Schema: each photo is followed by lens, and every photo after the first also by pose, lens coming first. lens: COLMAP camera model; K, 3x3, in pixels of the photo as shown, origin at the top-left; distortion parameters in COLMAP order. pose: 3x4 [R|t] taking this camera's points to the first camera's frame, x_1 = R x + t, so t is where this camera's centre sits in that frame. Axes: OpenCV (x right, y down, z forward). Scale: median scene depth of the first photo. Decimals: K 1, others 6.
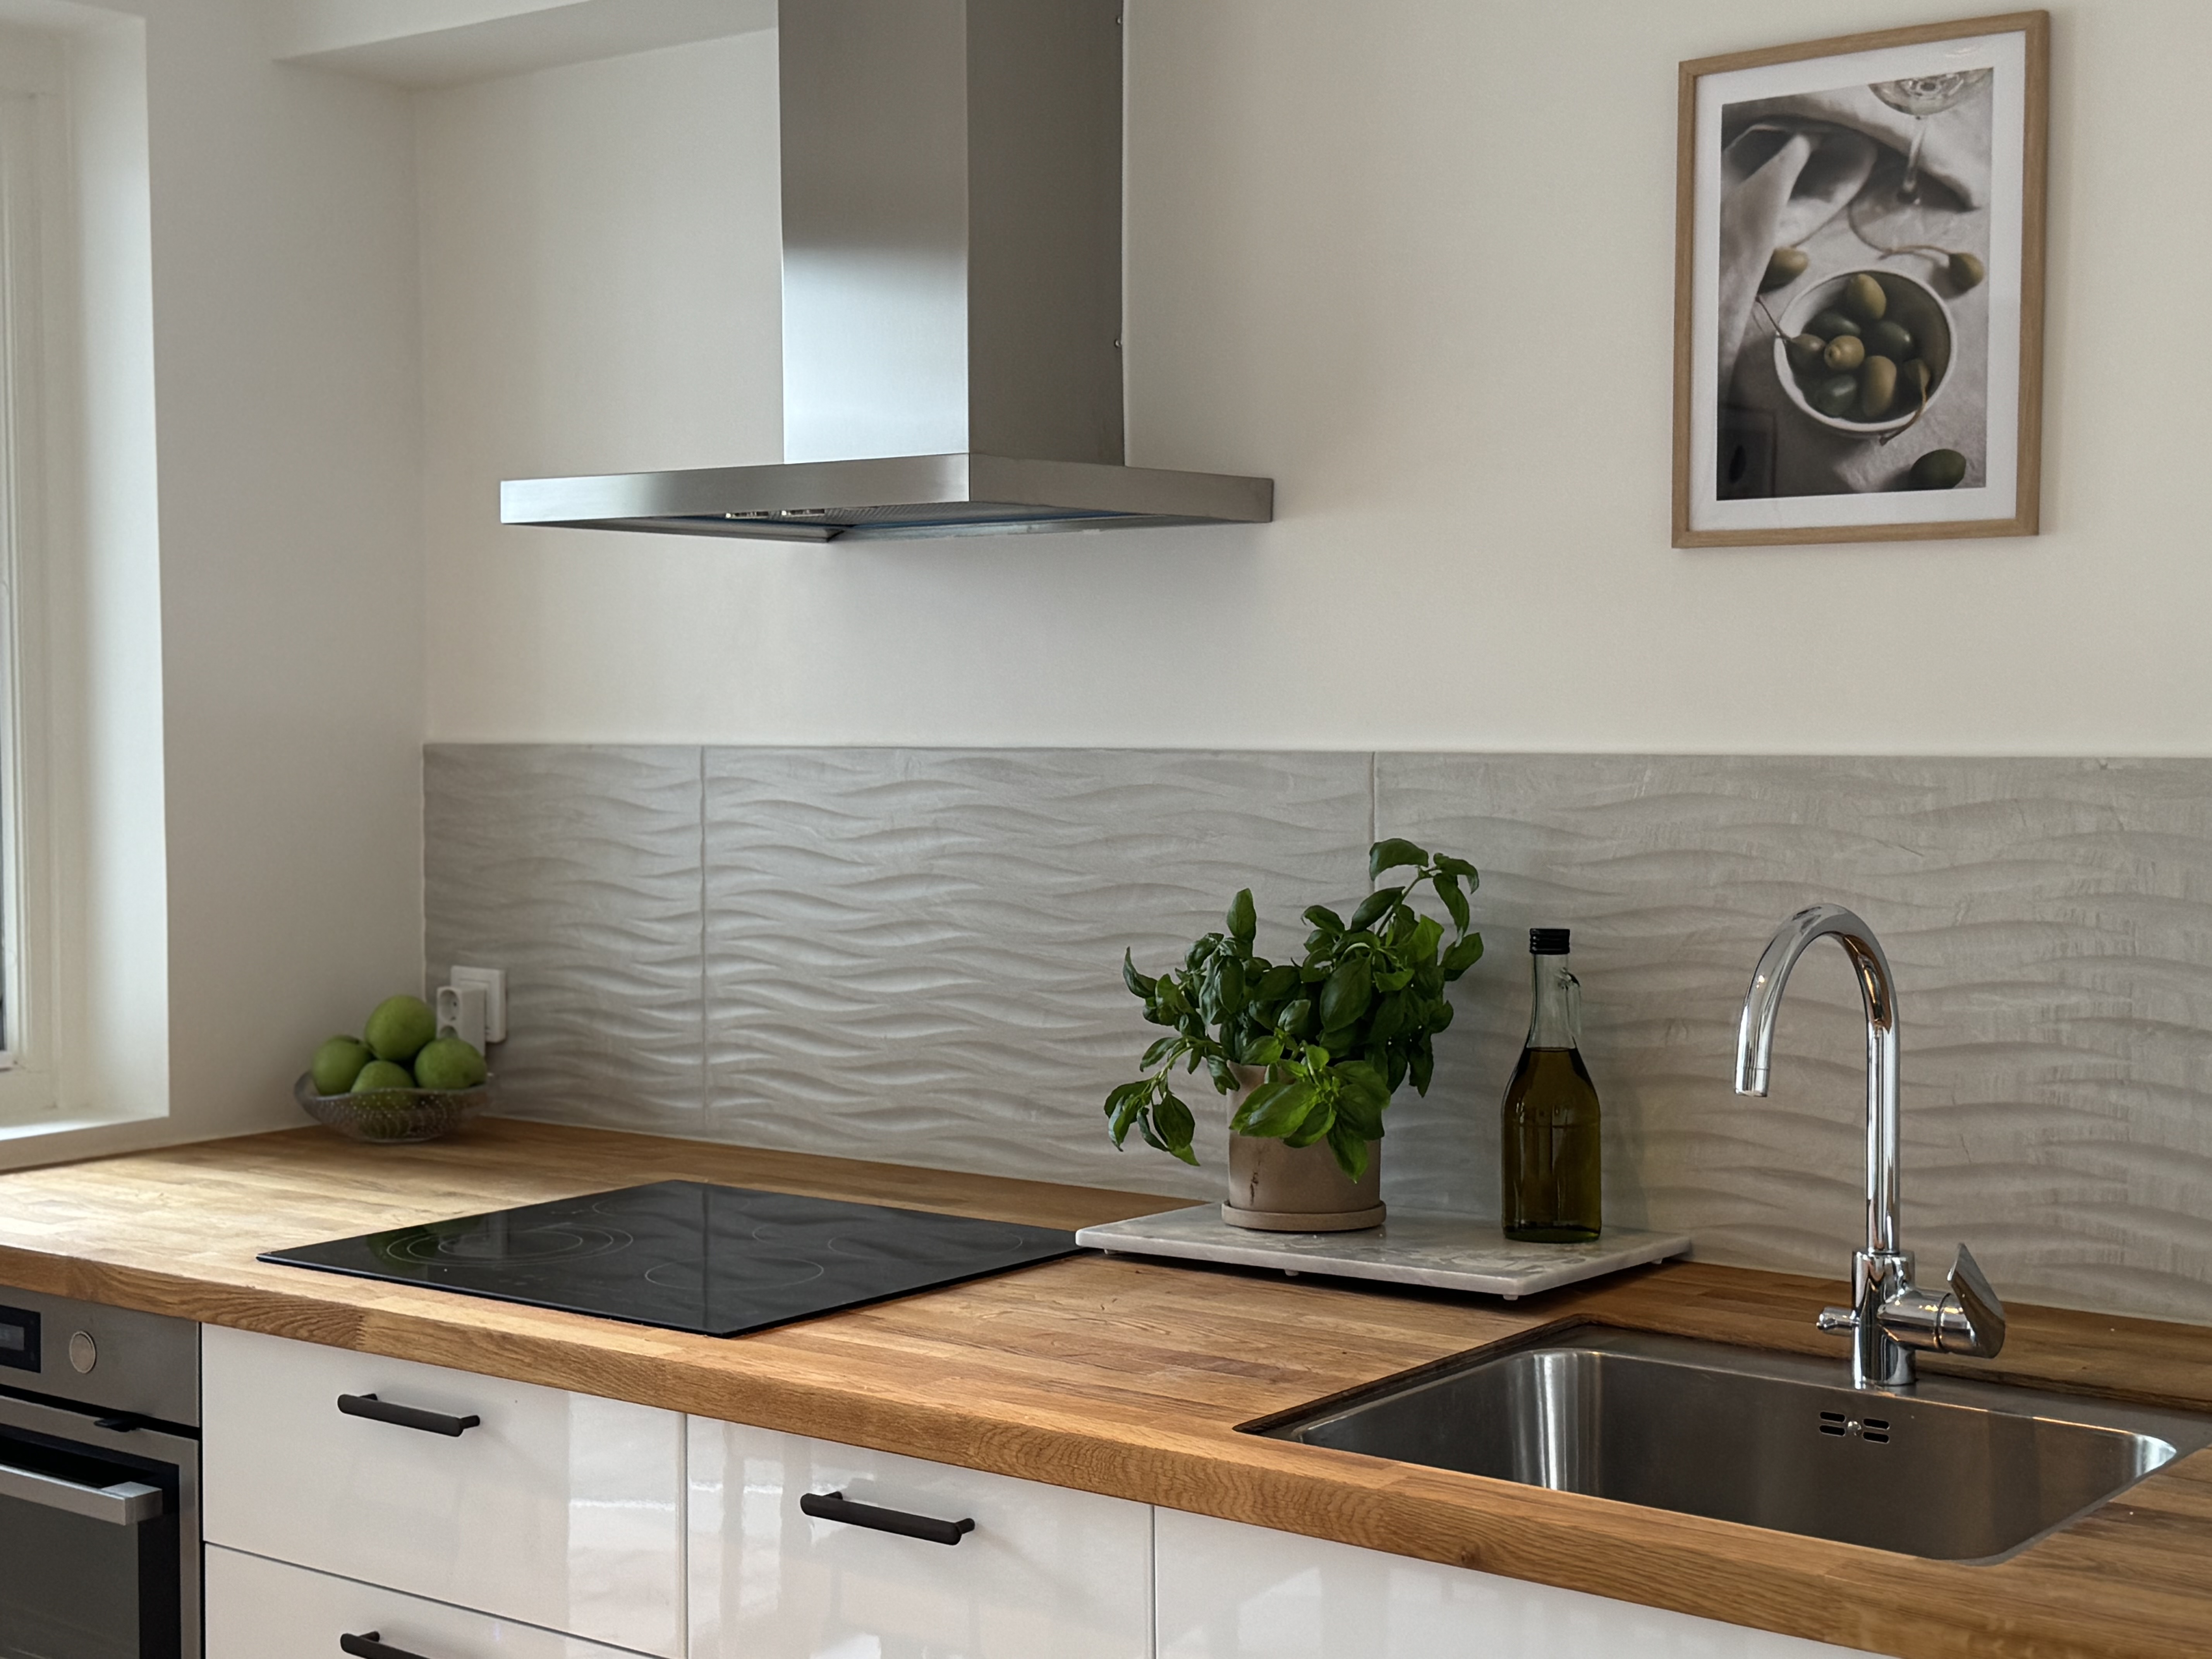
lens RADIAL K [[3119.4, 0, 1099.7], [0, 3119.4, 814.8], [0, 0, 1]] dist [0.084773, 0.000000]
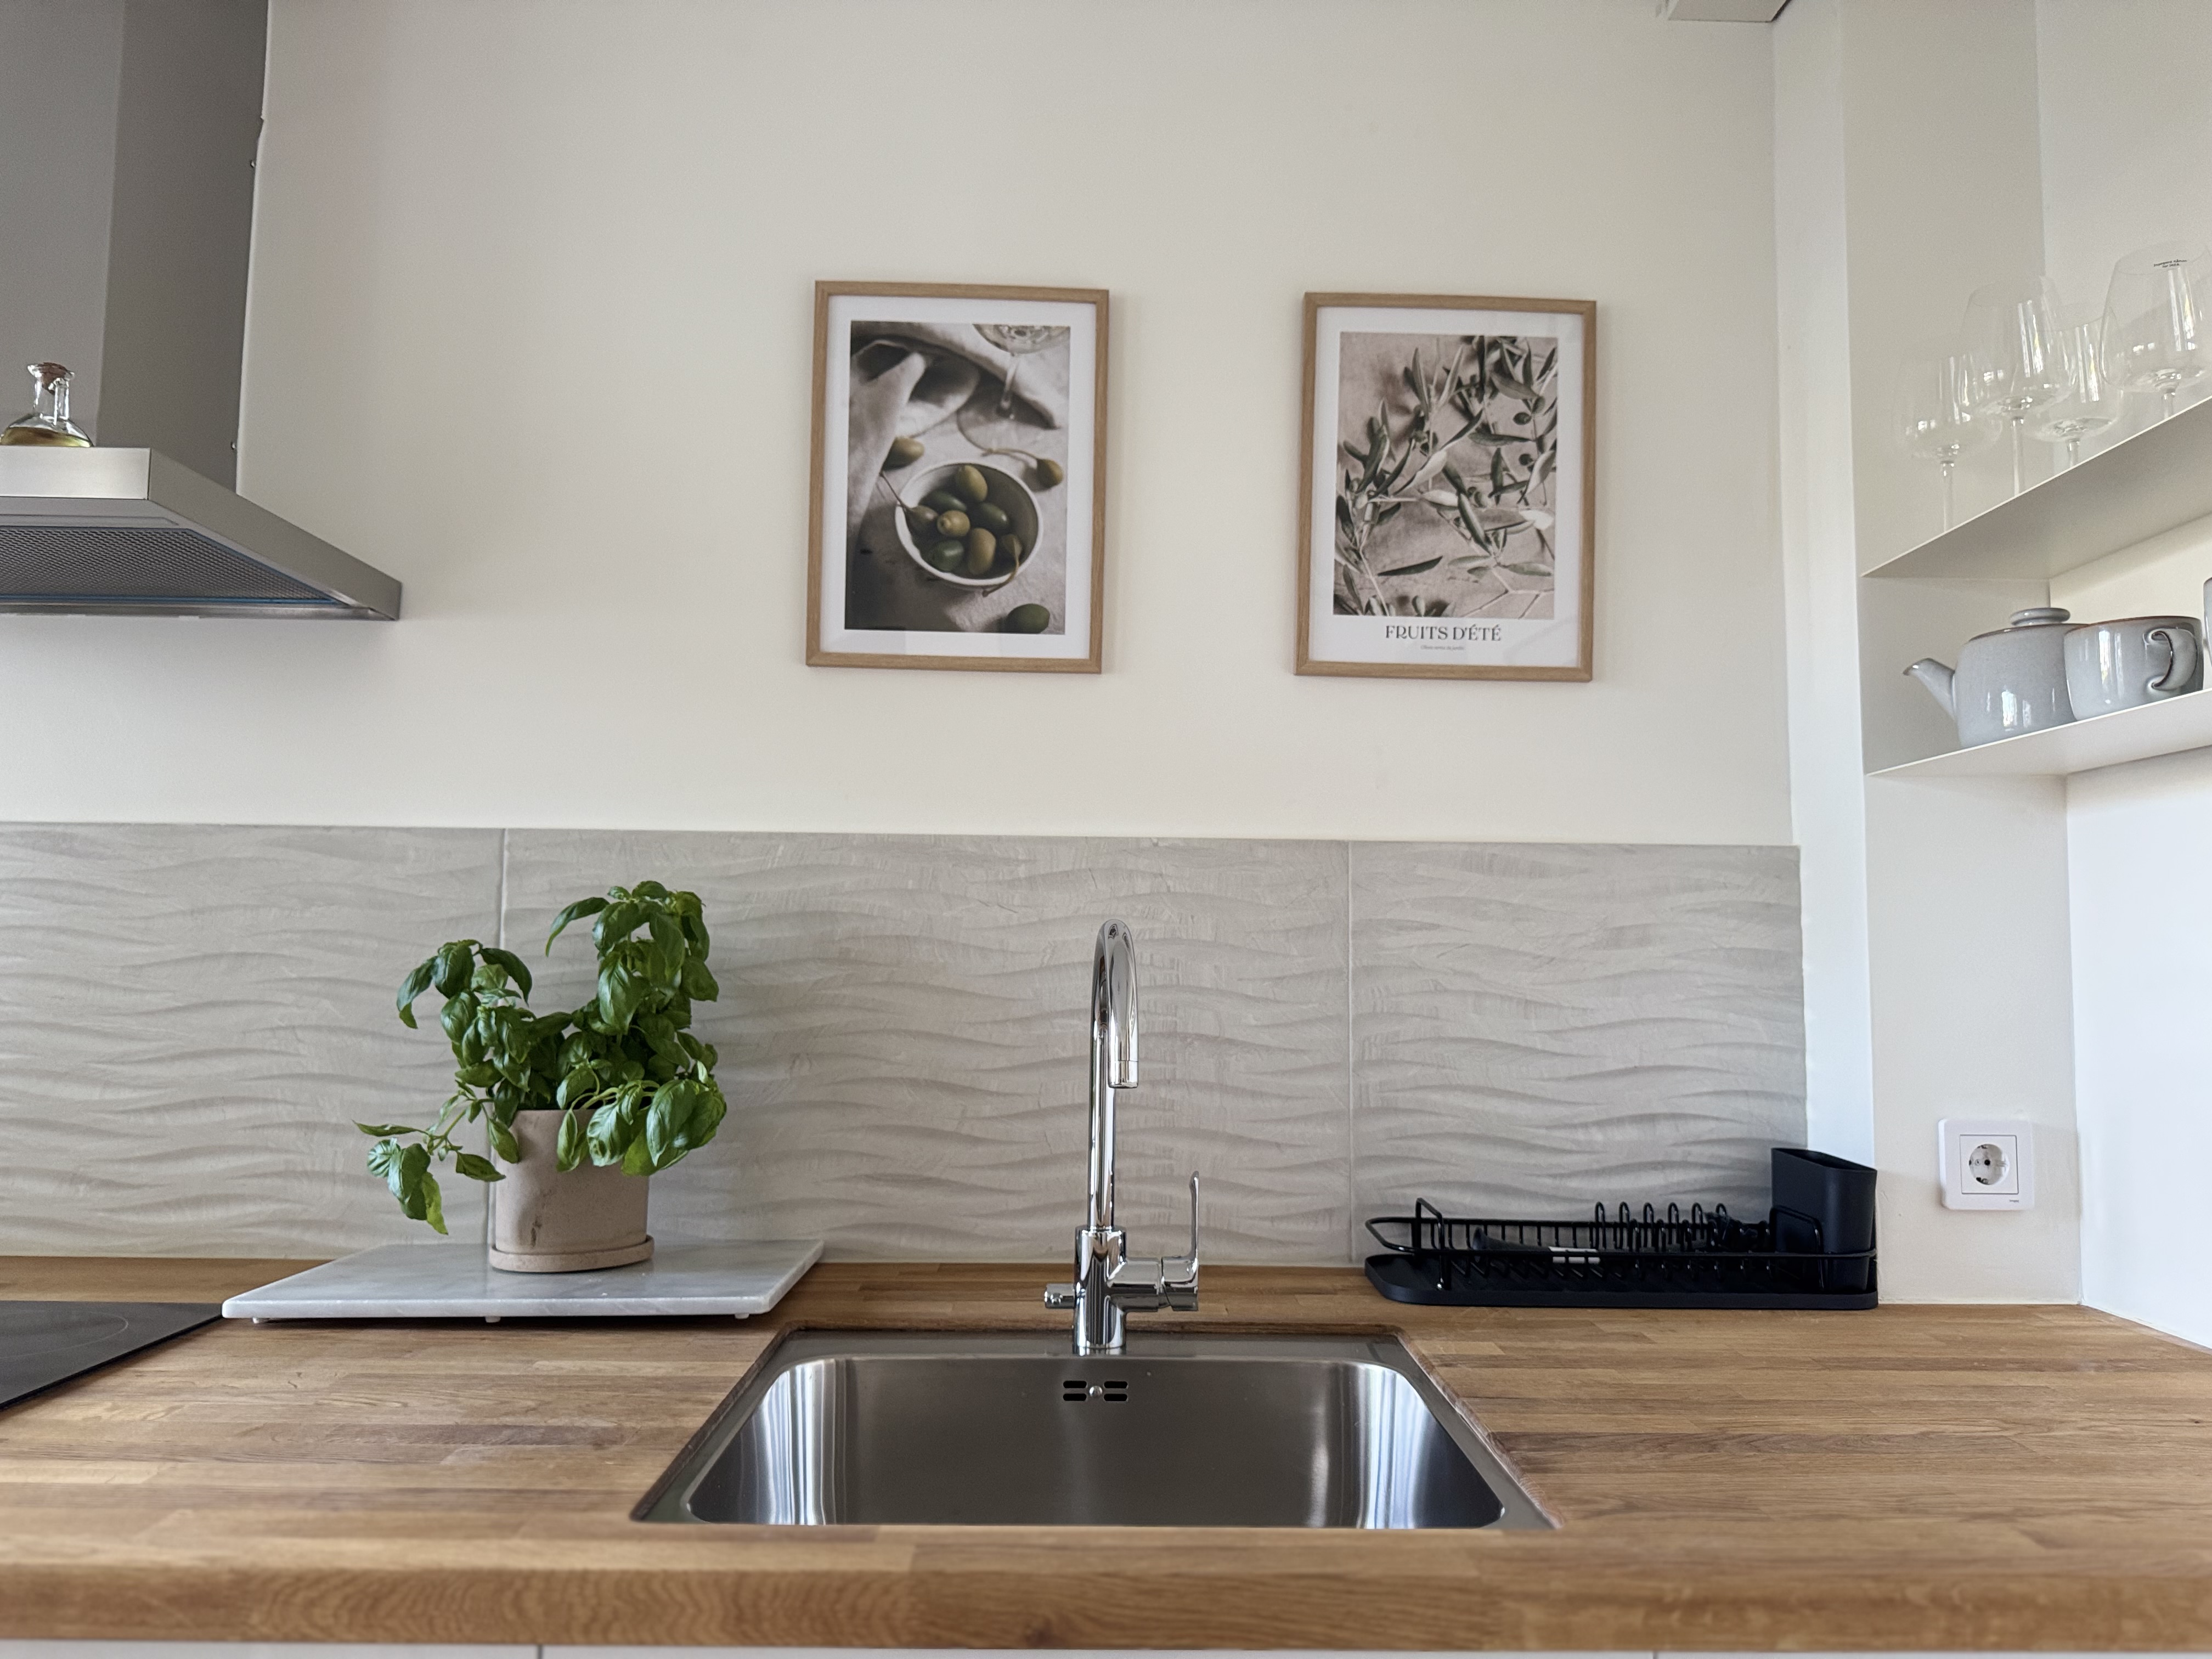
lens RADIAL K [[1593.4, 0, 1130.3], [0, 1593.4, 826.2], [0, 0, 1]] dist [0.052592, -0.072336]
pose [[0.772684, 0.061315, 0.631823, -0.114812], [0.009861, 0.994045, -0.108526, 0.049048], [-0.634714, 0.090087, 0.767478, 0.471214]]
